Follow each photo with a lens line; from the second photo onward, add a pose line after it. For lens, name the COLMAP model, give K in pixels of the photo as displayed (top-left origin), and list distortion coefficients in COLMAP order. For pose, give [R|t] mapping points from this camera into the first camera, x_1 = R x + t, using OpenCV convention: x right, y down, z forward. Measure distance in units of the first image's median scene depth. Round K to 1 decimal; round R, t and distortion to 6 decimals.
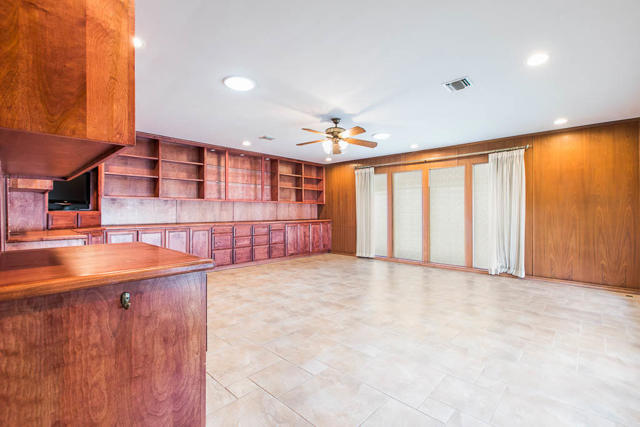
lens RADIAL K [[289.8, 0, 321.7], [0, 289.8, 210.1], [0, 0, 1]] dist [-0.001407, 0.000507]
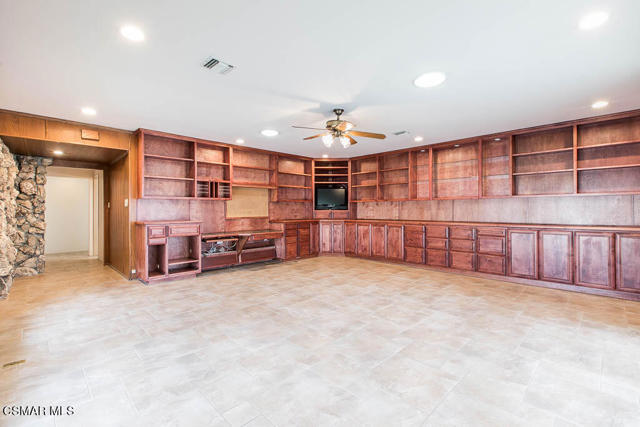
lens RADIAL K [[289.8, 0, 321.9], [0, 289.8, 213.5], [0, 0, 1]] dist [-0.001407, 0.000507]
pose [[-0.041959, 0.013225, -0.999032, 0.655644], [0.005704, 0.999899, 0.012997, 0.000380], [0.999103, -0.005153, -0.042030, 0.665567]]
